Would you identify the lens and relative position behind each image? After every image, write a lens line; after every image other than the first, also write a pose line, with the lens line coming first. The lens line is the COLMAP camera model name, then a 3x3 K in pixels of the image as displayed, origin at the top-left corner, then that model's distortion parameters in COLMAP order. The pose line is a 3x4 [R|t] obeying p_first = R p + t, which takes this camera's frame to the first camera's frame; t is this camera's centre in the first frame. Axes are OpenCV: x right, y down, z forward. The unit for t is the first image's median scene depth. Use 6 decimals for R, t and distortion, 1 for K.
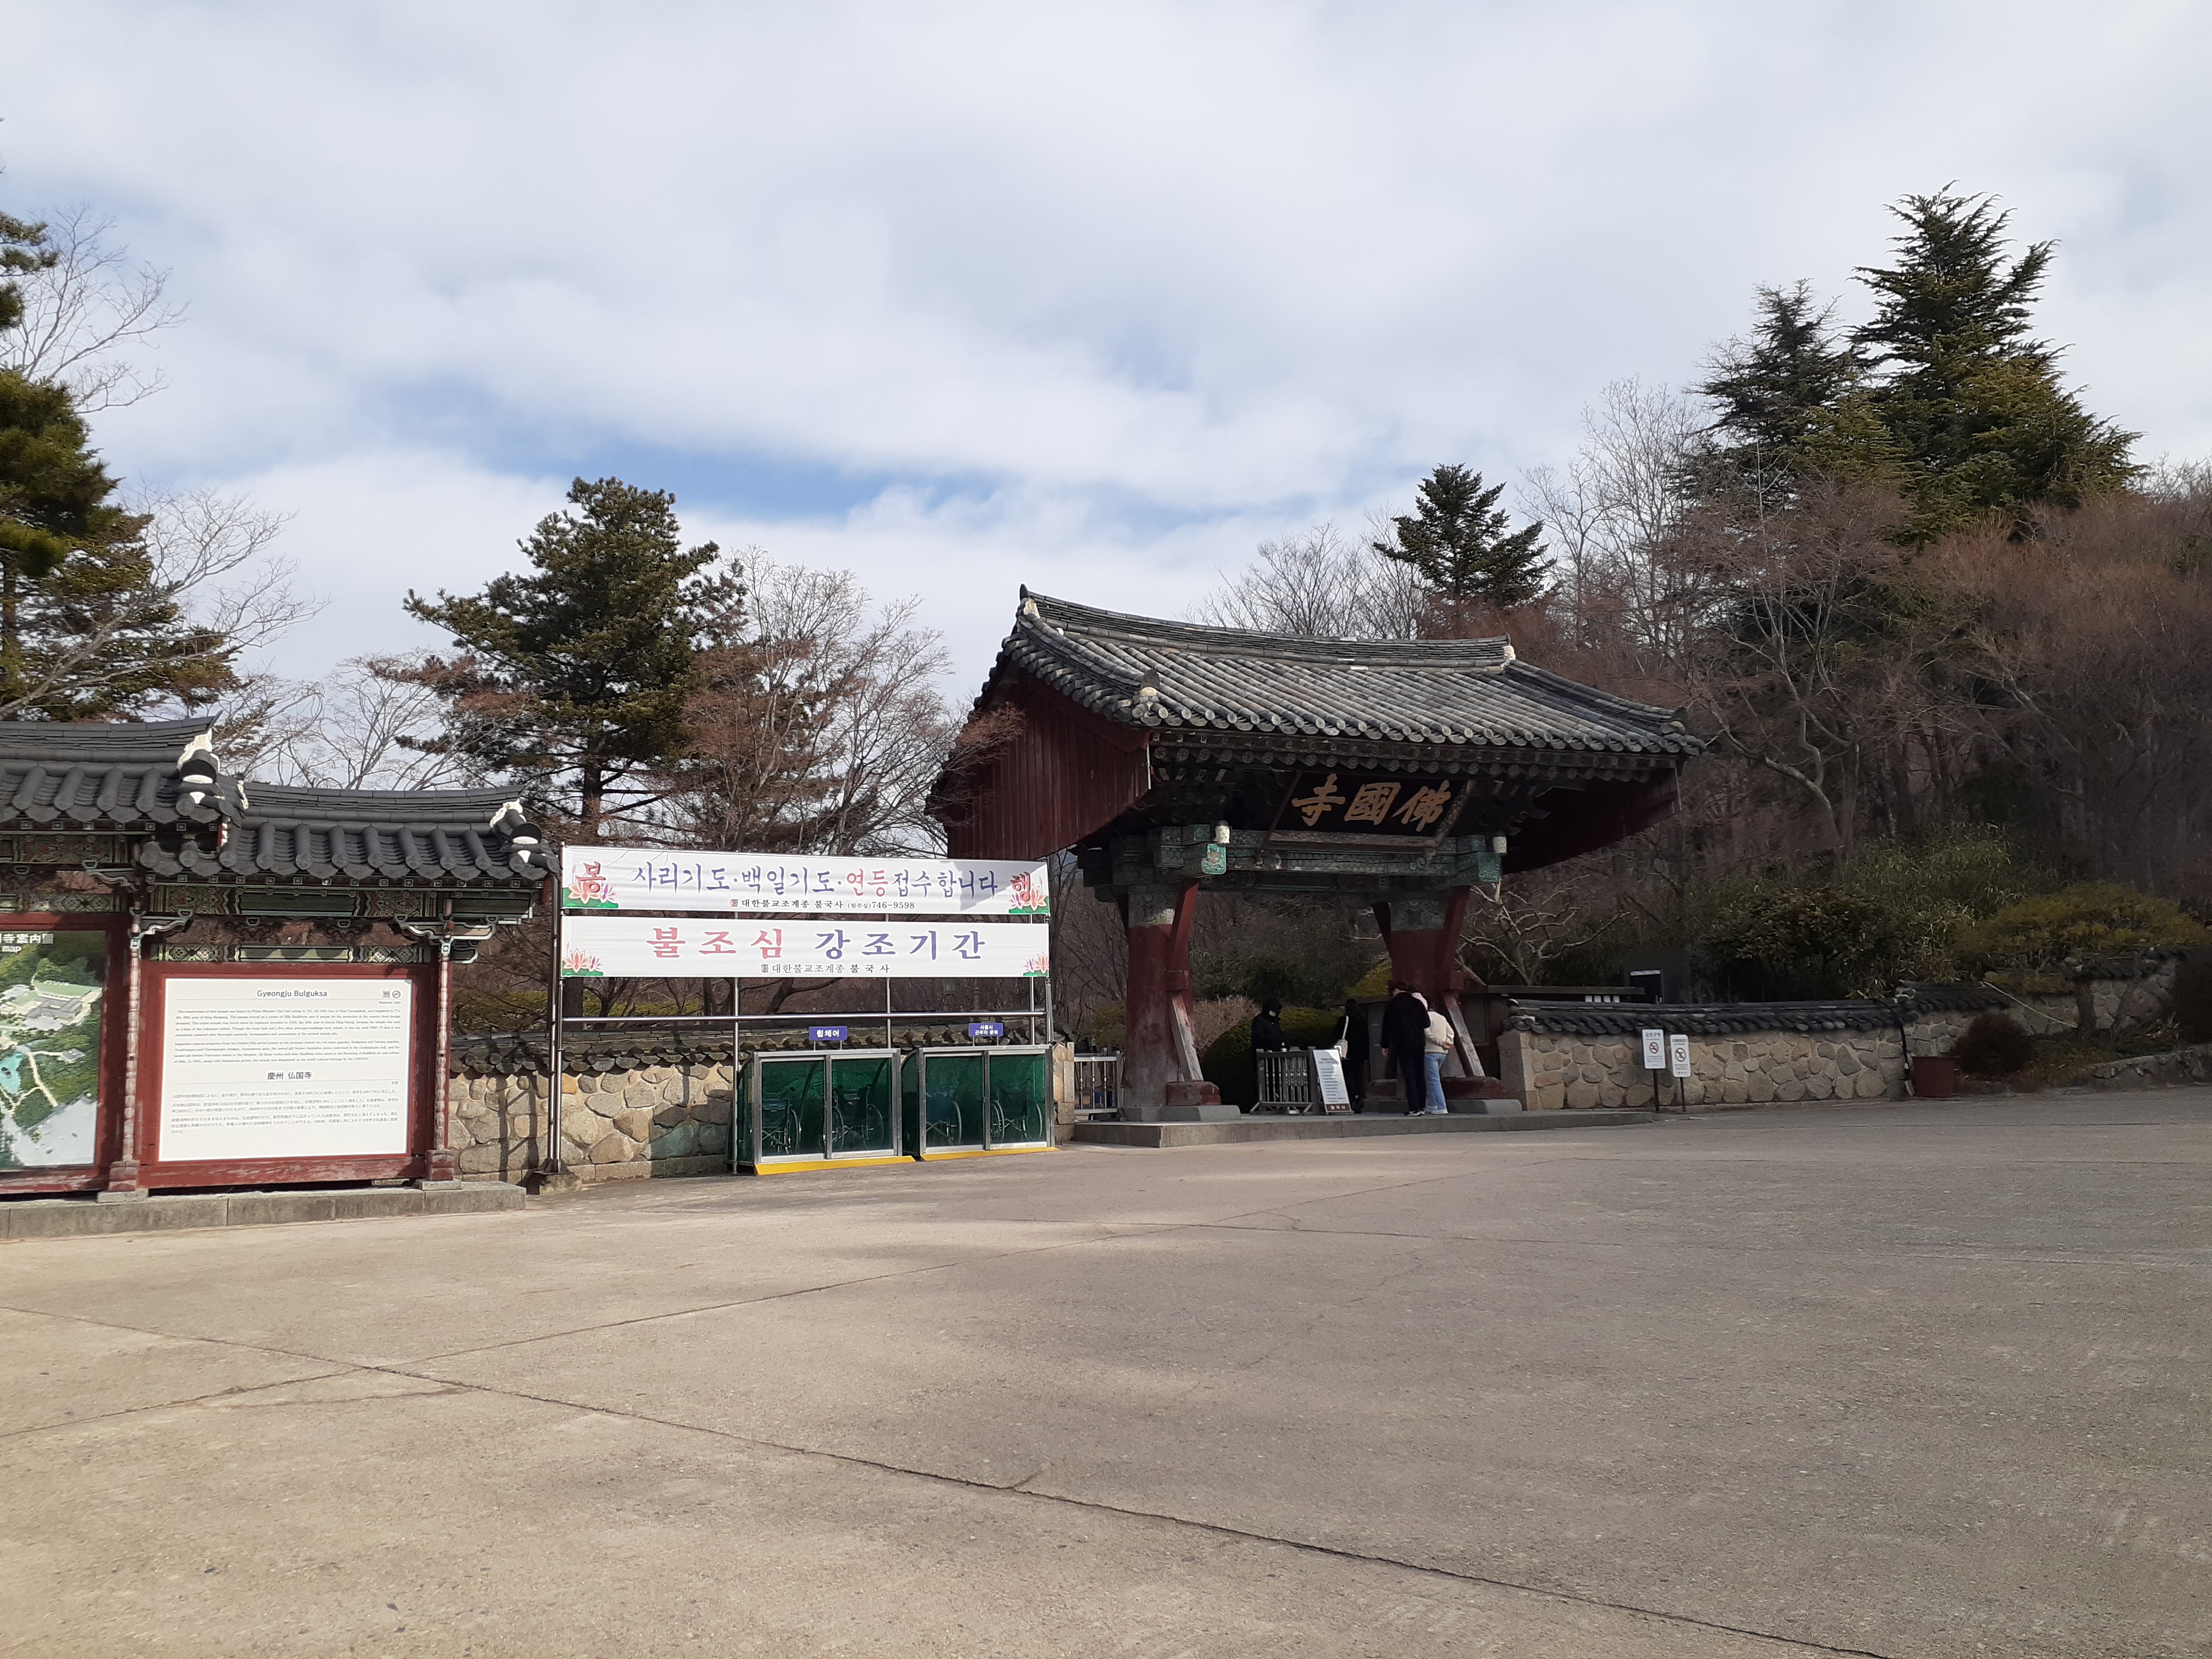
lens RADIAL K [[1985.1, 0, 1106.0], [0, 1985.1, 829.5], [0, 0, 1]] dist [0.088466, -0.011366]
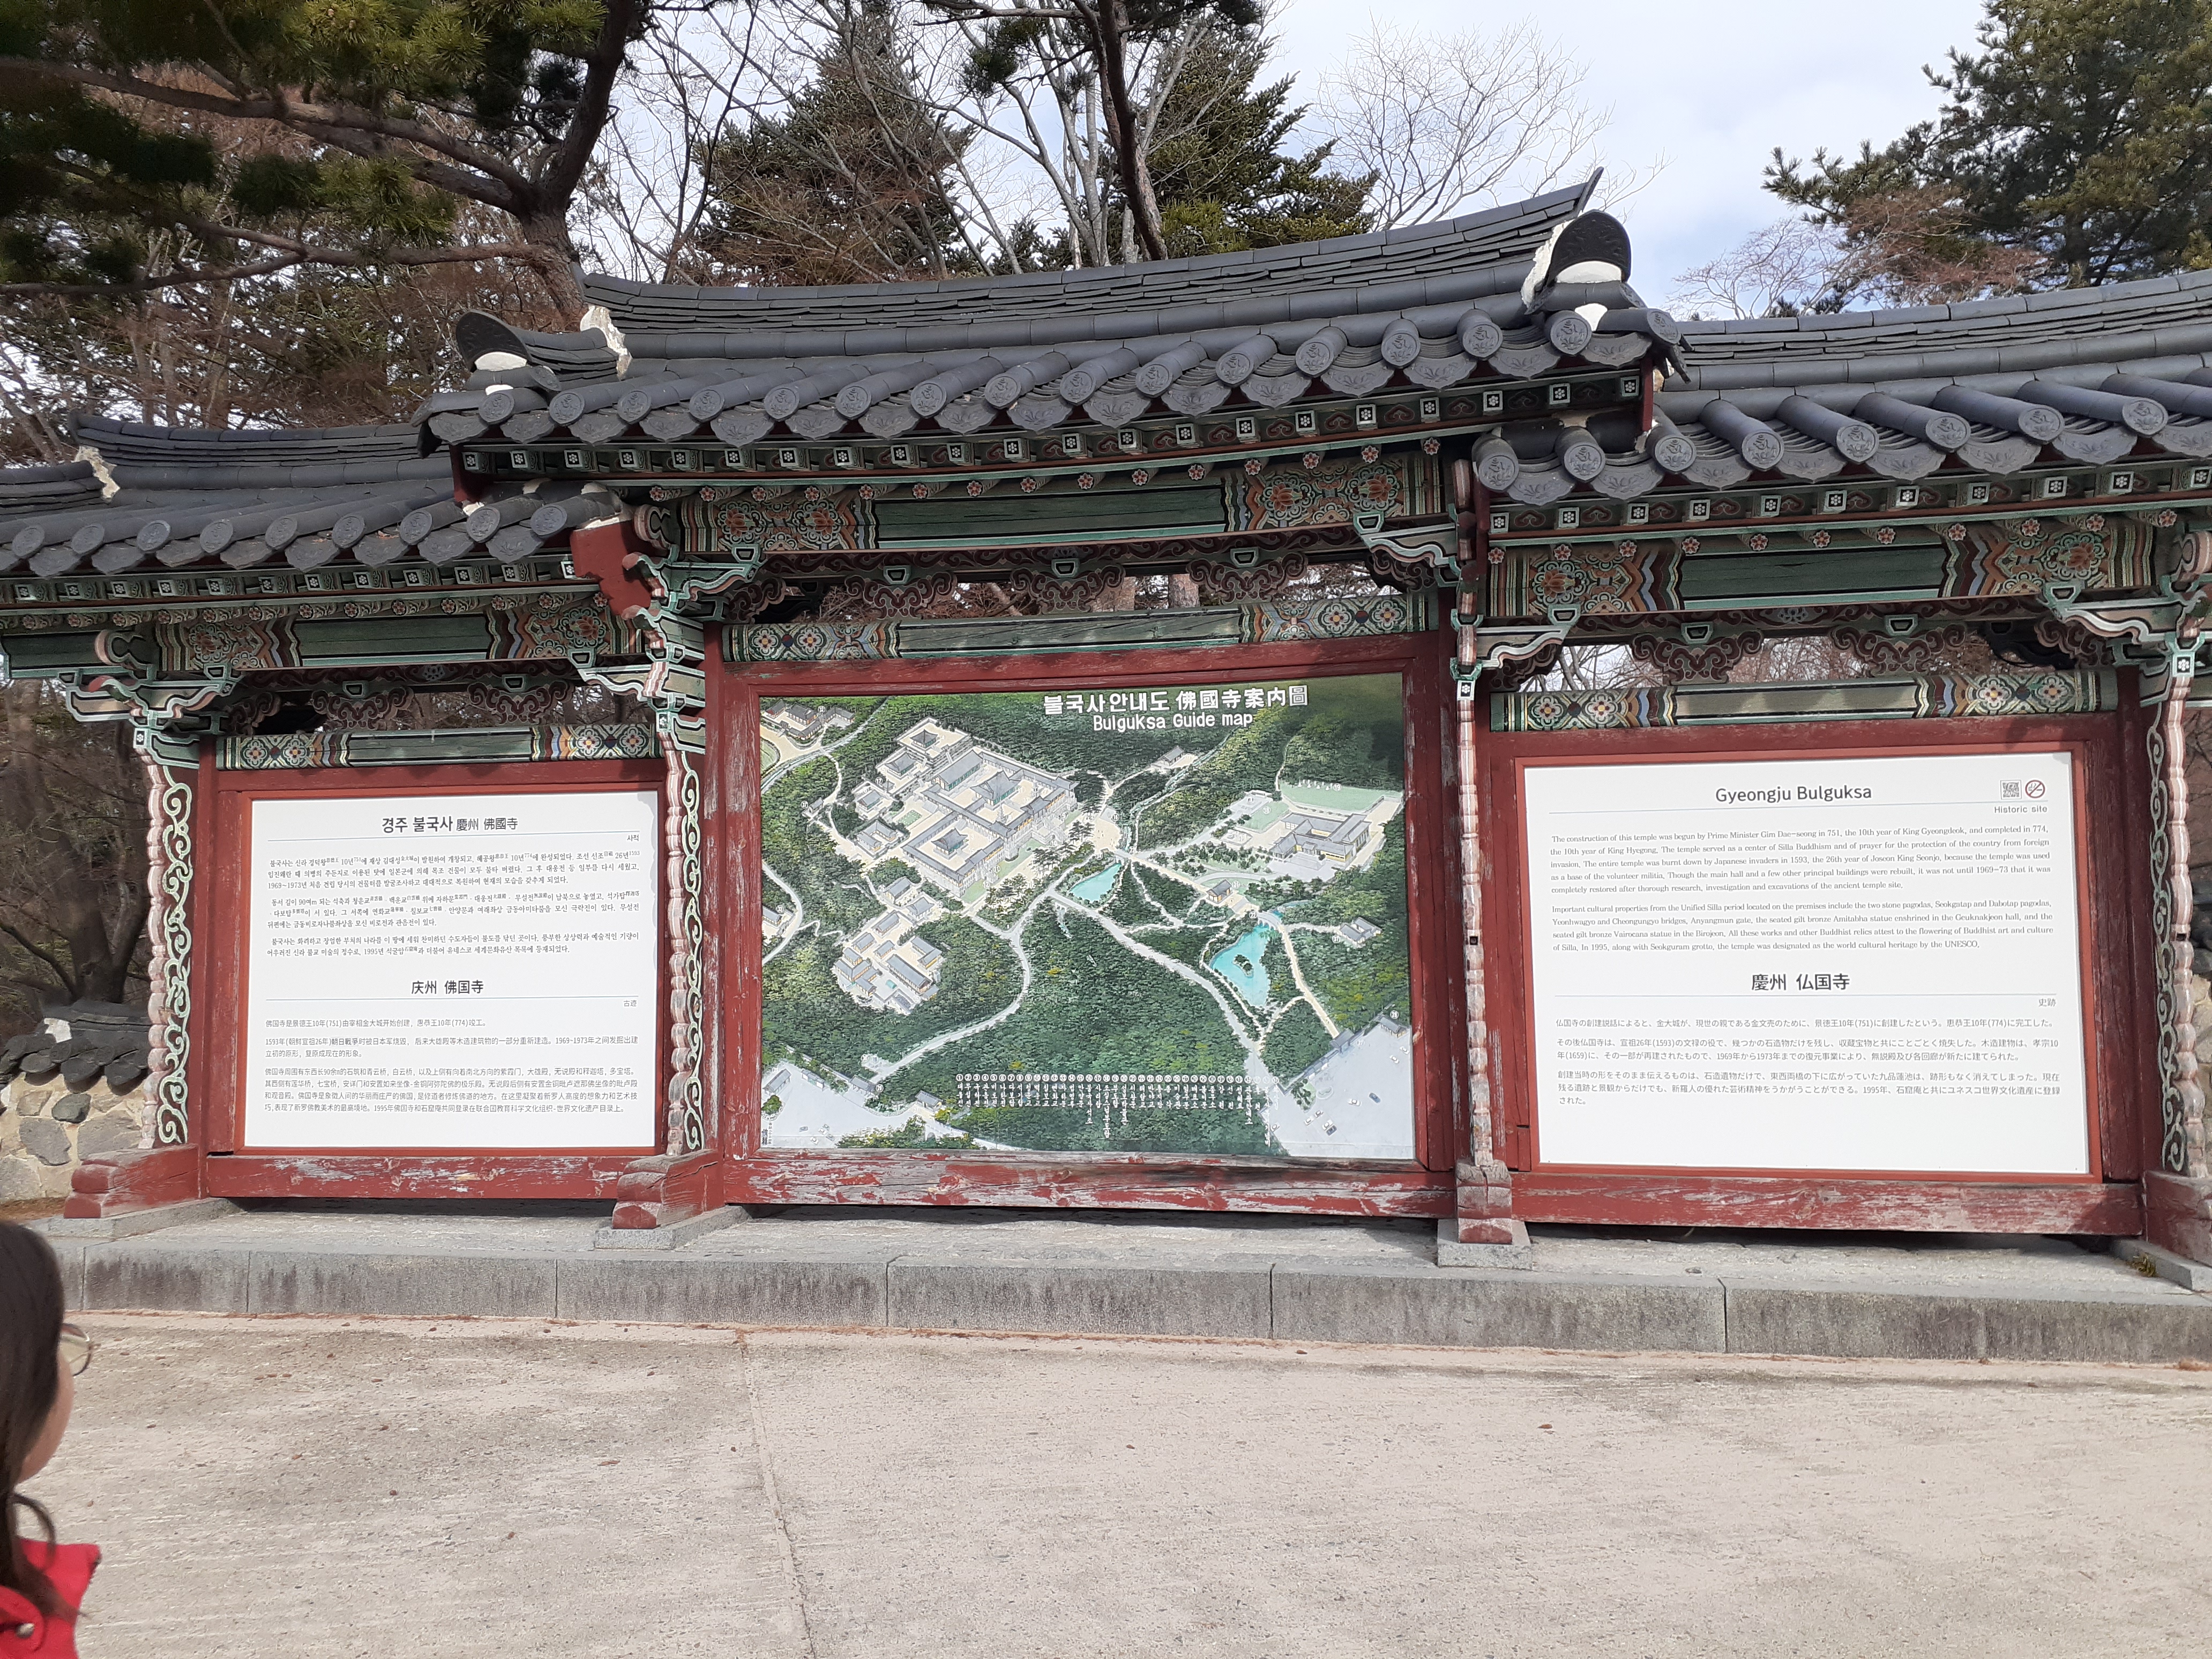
lens RADIAL K [[1745.3, 0, 1106.0], [0, 1745.3, 829.5], [0, 0, 1]] dist [-0.056087, -0.002779]
pose [[0.839043, -0.028856, -0.543300, -0.334911], [0.065781, 0.996647, 0.048655, 0.063029], [0.540075, -0.076562, 0.838127, 0.625089]]
